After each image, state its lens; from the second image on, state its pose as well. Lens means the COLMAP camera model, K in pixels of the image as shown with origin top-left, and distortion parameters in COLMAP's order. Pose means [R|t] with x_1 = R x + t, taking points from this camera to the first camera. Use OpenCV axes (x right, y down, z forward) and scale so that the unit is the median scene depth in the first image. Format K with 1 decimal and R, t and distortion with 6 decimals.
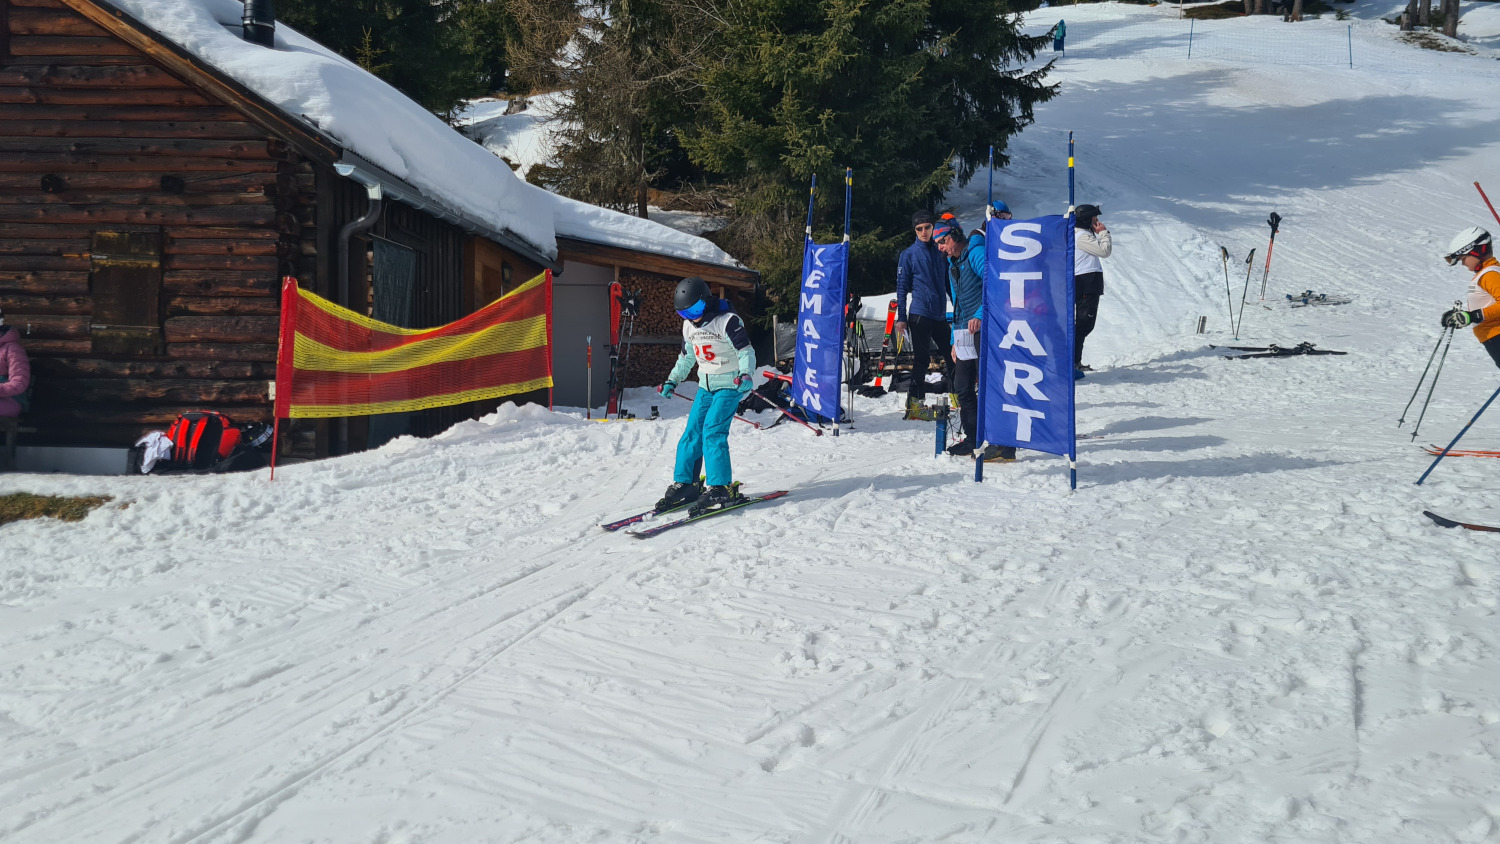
lens RADIAL K [[1115.1, 0, 714.4], [0, 1115.1, 426.6], [0, 0, 1]] dist [0.039103, -0.006076]
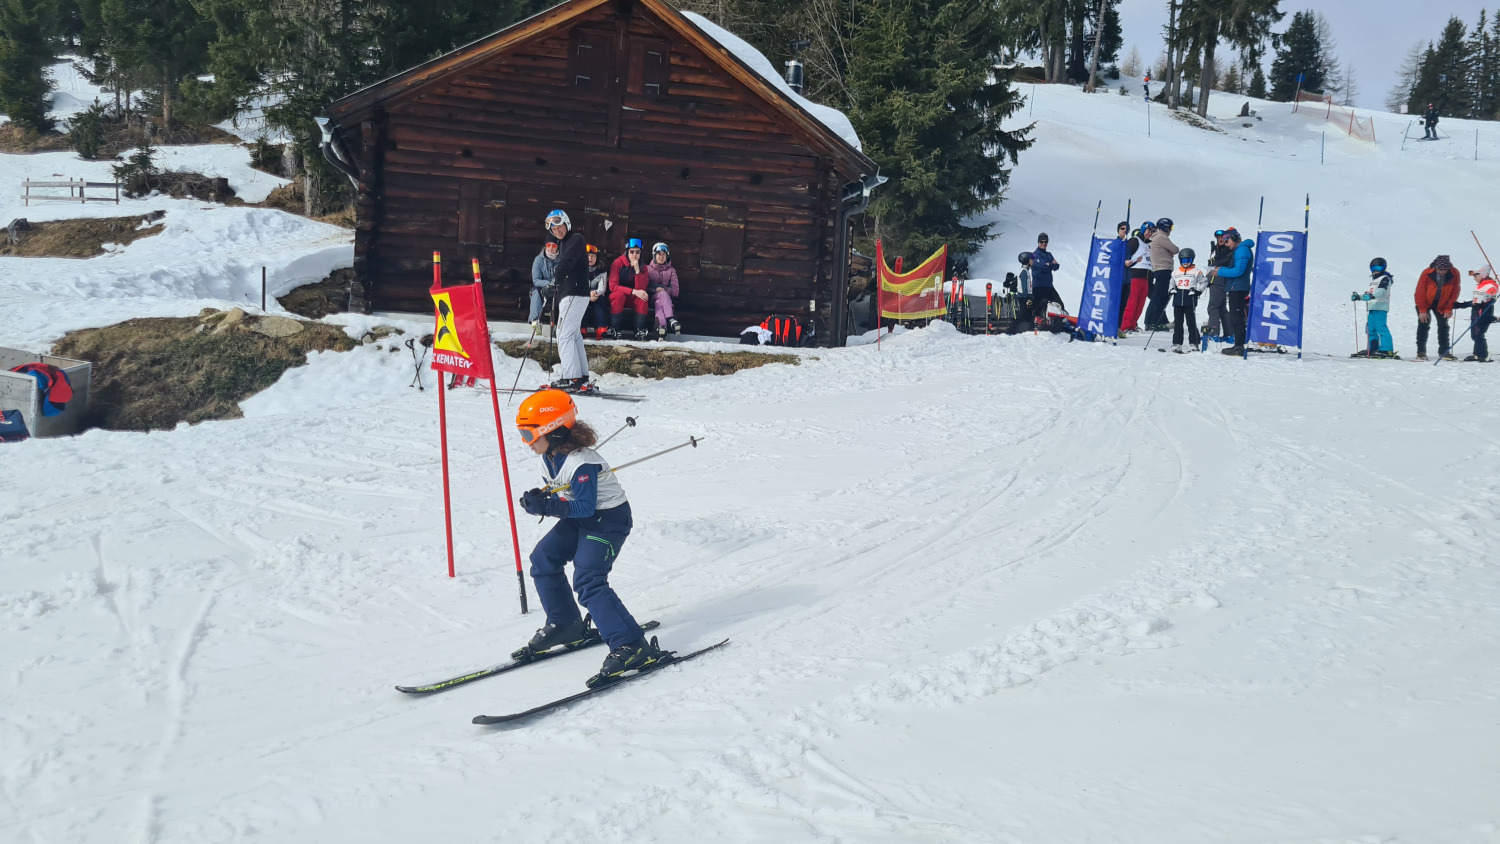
lens RADIAL K [[1115.6, 0, 717.8], [0, 1115.6, 421.7], [0, 0, 1]] dist [0.052737, -0.033211]
pose [[0.971878, 0.029555, 0.233621, -0.913696], [-0.027767, 0.999555, -0.010937, 0.163459], [-0.233840, 0.004142, 0.972266, -0.595839]]
